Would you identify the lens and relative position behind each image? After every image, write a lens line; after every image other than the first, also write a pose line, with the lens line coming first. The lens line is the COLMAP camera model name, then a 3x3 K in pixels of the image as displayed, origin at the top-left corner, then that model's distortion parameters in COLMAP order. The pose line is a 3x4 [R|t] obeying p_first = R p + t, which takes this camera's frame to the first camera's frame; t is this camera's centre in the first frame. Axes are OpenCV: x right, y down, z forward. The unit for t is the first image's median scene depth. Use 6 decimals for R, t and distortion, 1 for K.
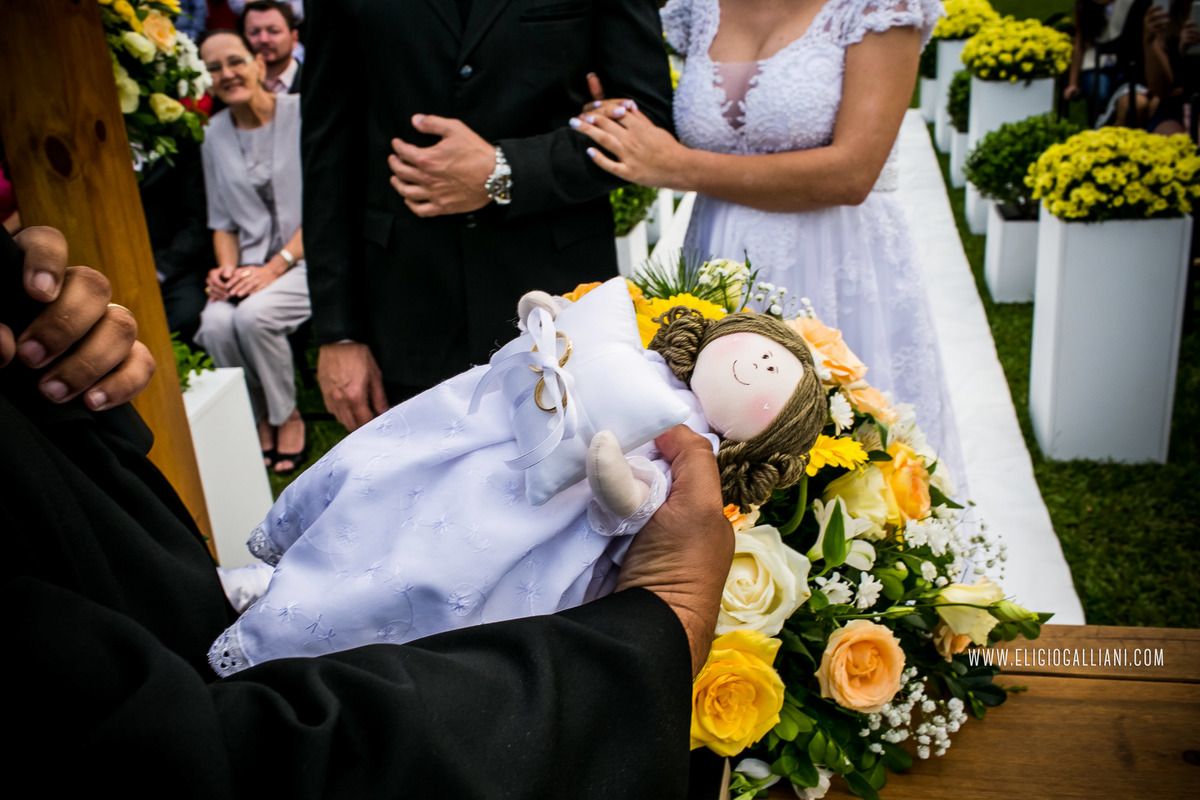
lens RADIAL K [[1194.1, 0, 606.5], [0, 1194.1, 400.9], [0, 0, 1]] dist [0.010326, 0.000000]
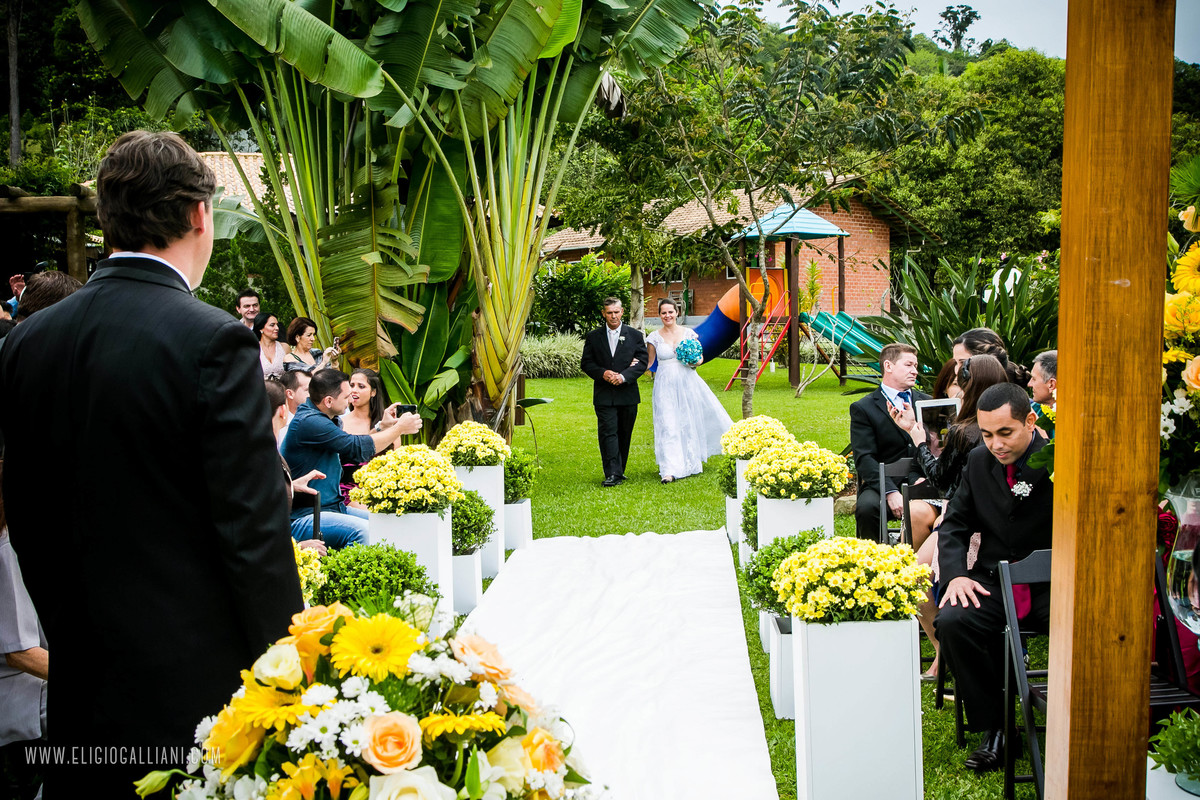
lens RADIAL K [[1430.4, 0, 606.0], [0, 1430.4, 408.6], [0, 0, 1]] dist [0.075555, 0.000000]
pose [[0.990111, 0.032159, 0.136548, 0.029529], [0.013177, 0.947746, -0.318754, 0.074174], [-0.139664, 0.317401, 0.937950, -0.230268]]
